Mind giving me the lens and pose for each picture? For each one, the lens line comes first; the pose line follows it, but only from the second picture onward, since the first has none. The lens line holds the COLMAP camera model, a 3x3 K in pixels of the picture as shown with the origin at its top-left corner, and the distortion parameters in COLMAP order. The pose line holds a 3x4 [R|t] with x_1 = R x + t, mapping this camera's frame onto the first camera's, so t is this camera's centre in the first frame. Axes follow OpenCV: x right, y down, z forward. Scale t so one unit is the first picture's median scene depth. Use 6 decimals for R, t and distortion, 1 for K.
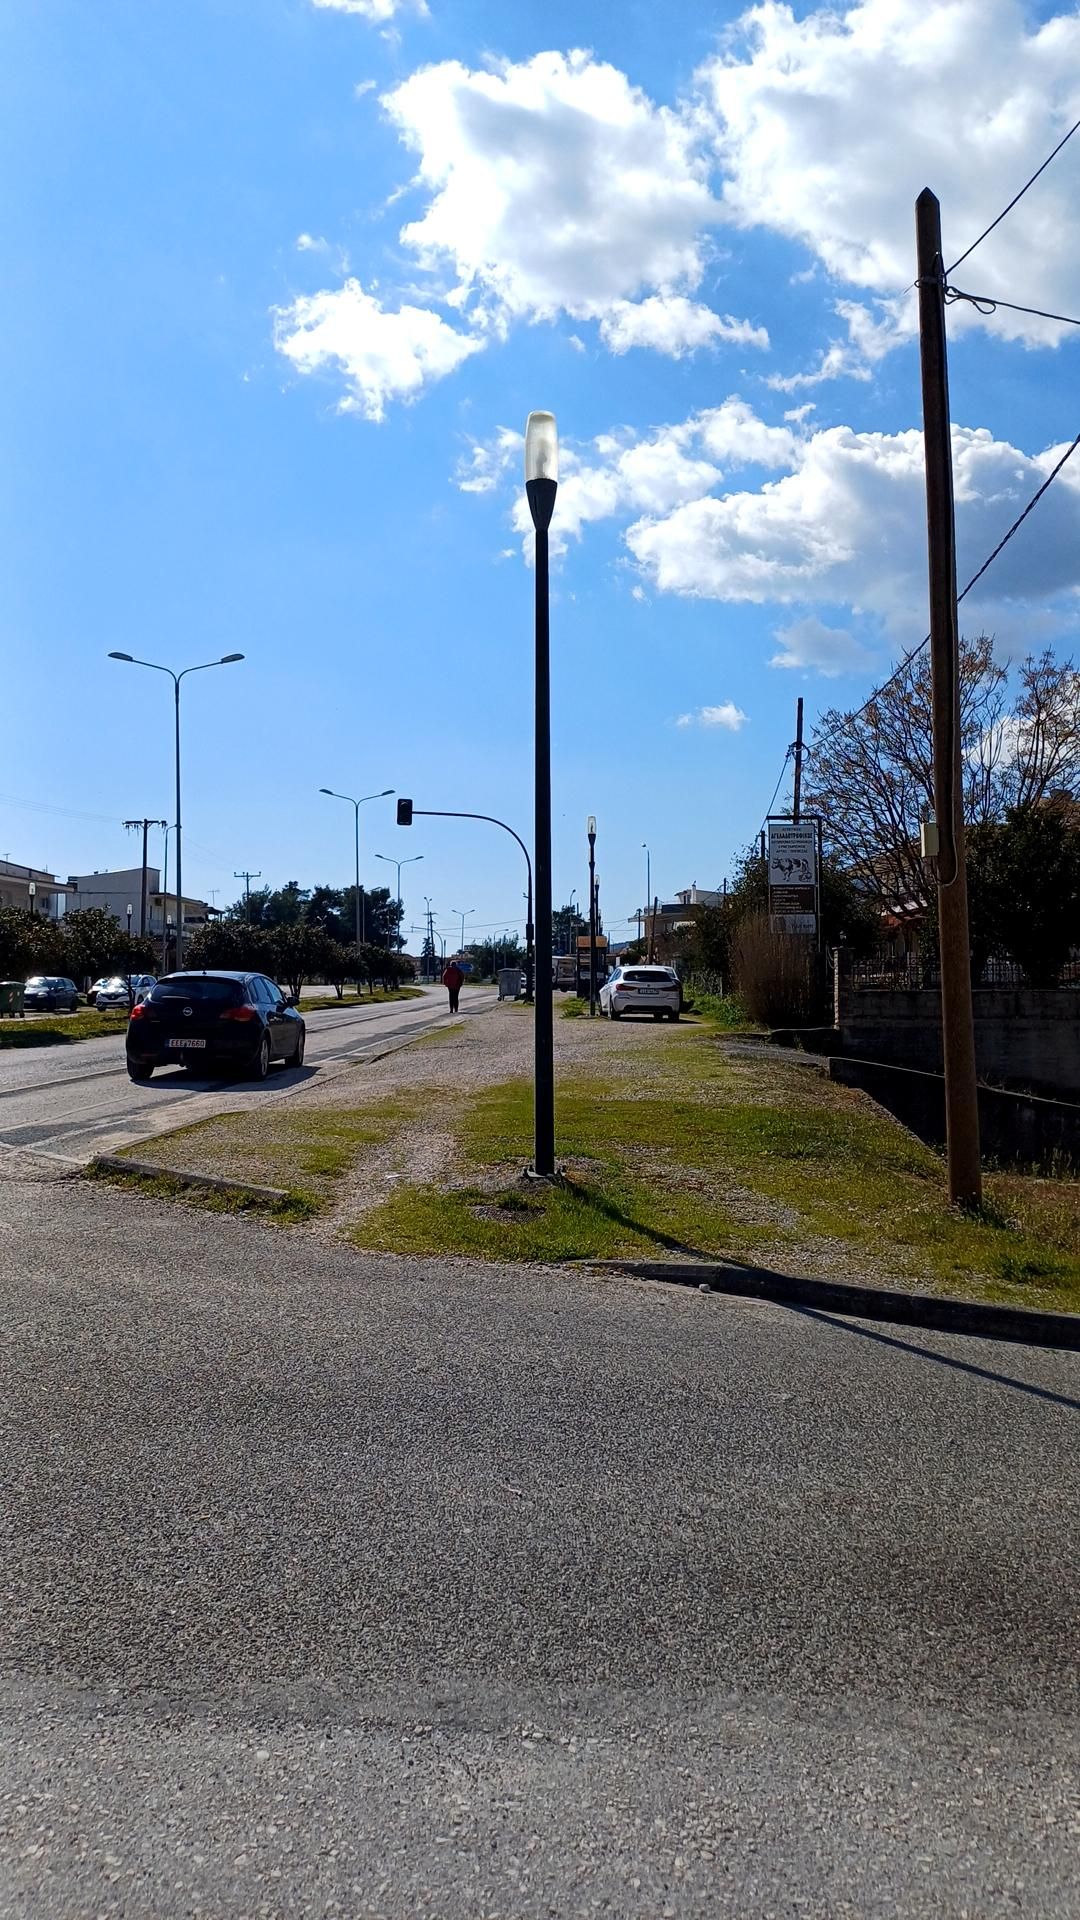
lens RADIAL K [[1456.0, 0, 536.3], [0, 1456.0, 954.9], [0, 0, 1]] dist [0.034034, -0.012258]
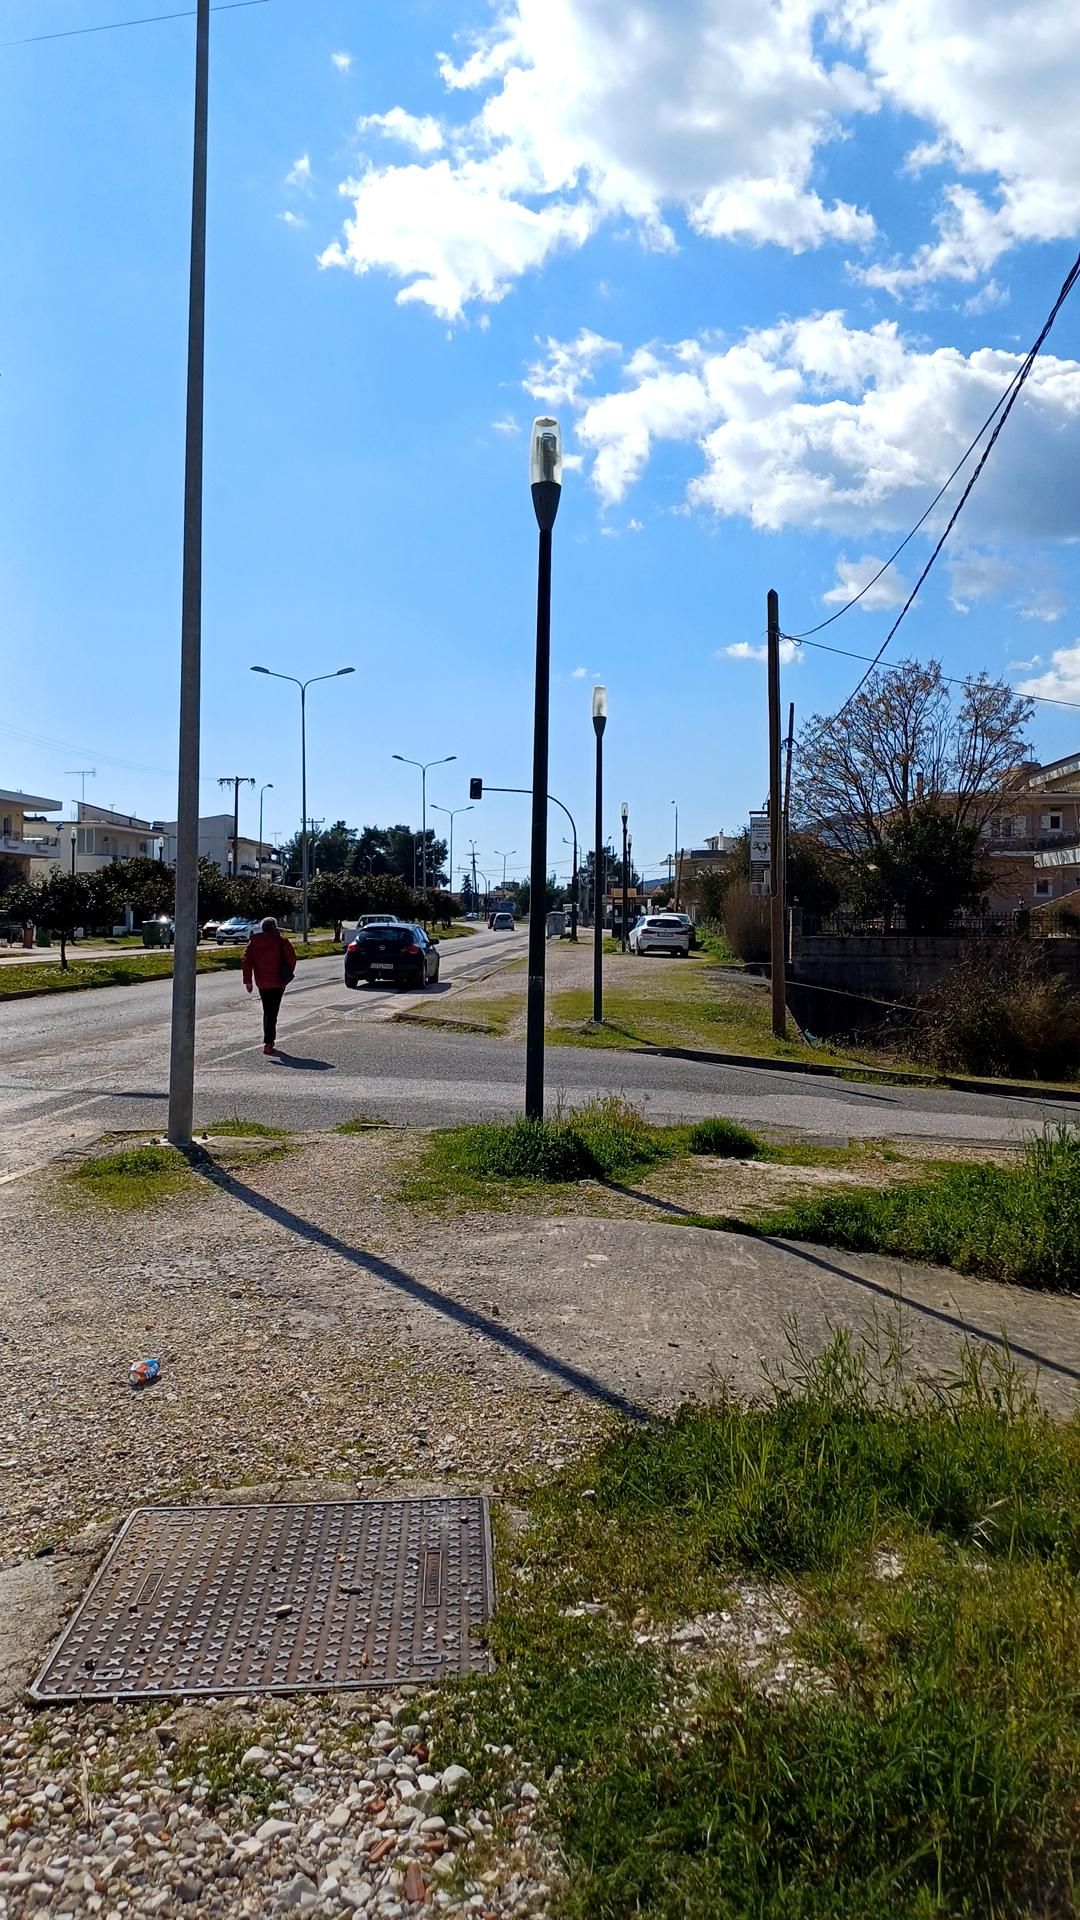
lens RADIAL K [[1456.0, 0, 527.4], [0, 1456.0, 953.4], [0, 0, 1]] dist [0.034034, -0.012258]
pose [[0.999516, 0.010355, -0.029342, -0.005467], [-0.009082, 0.999025, 0.043210, -0.007571], [0.029761, -0.042922, 0.998635, -0.180191]]
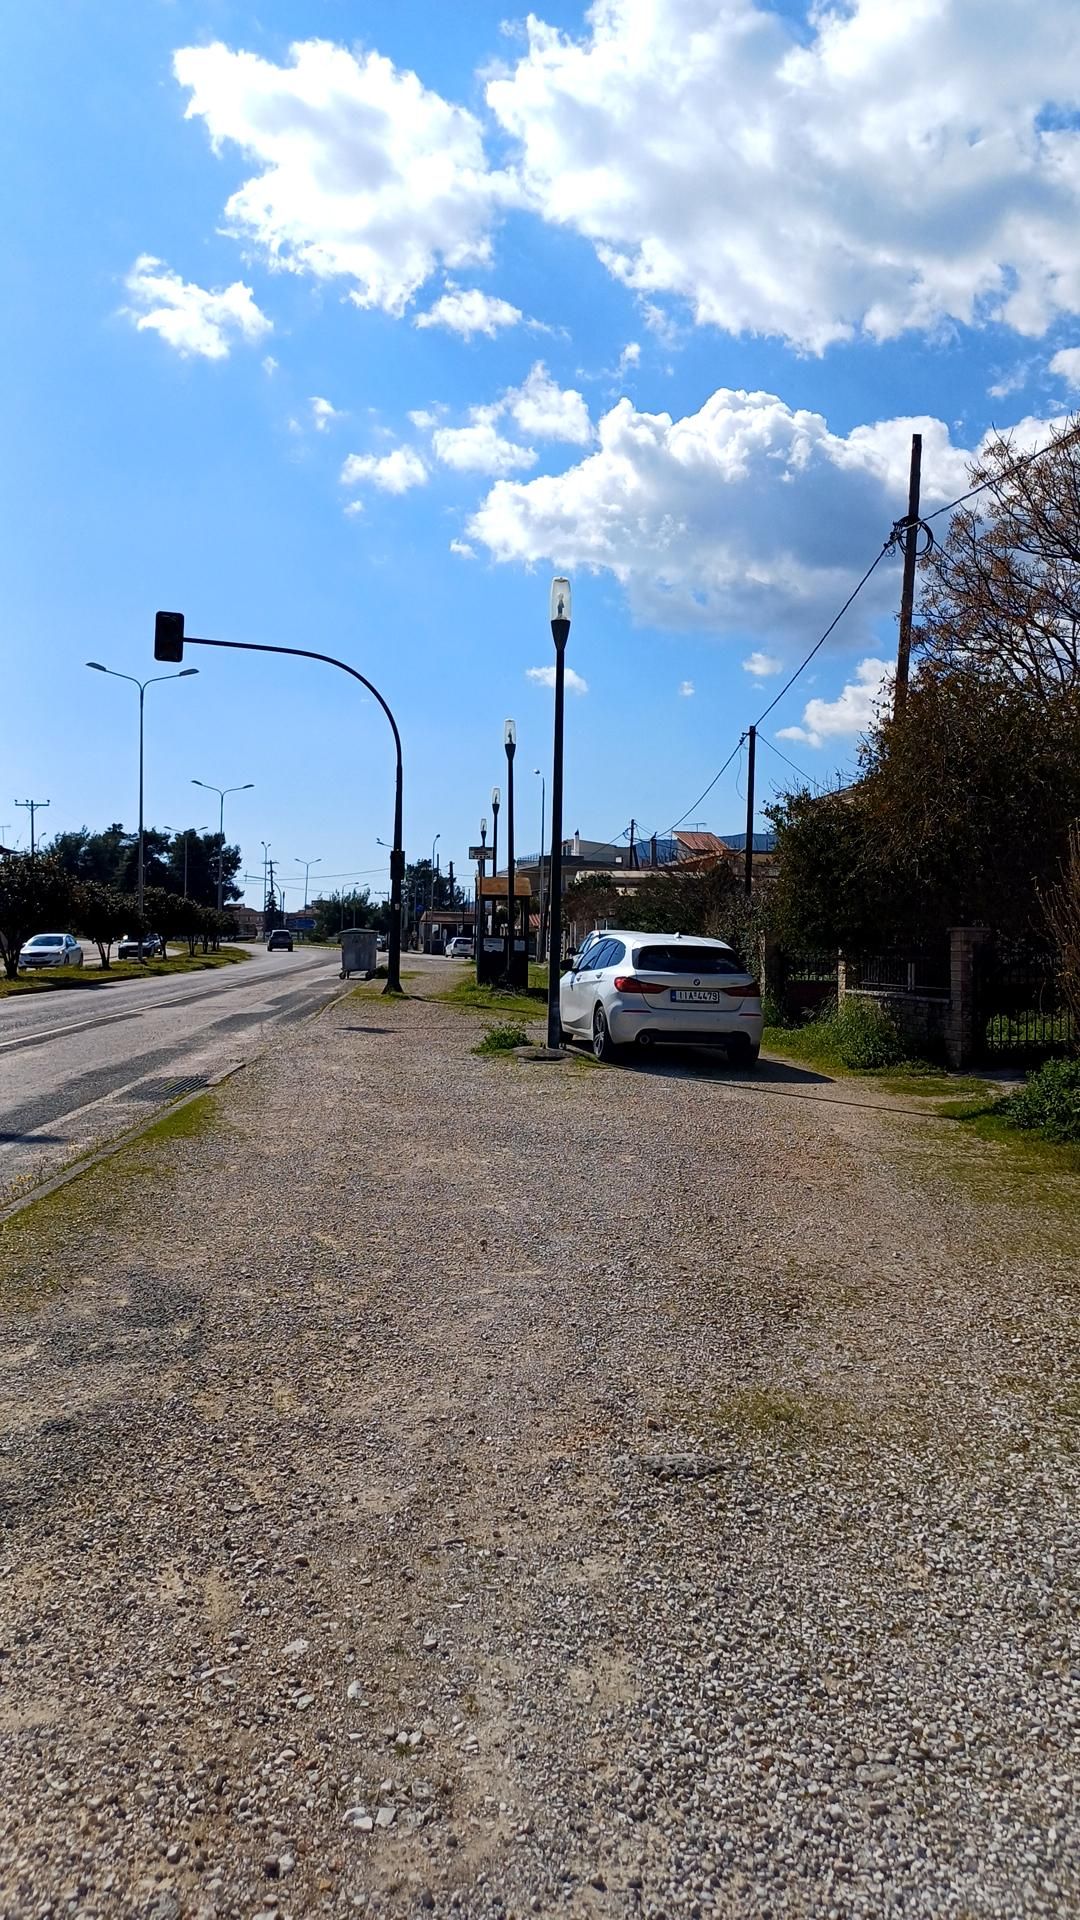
lens RADIAL K [[1456.0, 0, 533.6], [0, 1456.0, 956.4], [0, 0, 1]] dist [0.034034, -0.012258]
pose [[0.994673, 0.019343, 0.101248, -0.005790], [-0.022274, 0.999362, 0.027904, 0.001639], [-0.100643, -0.030011, 0.994470, 0.309881]]
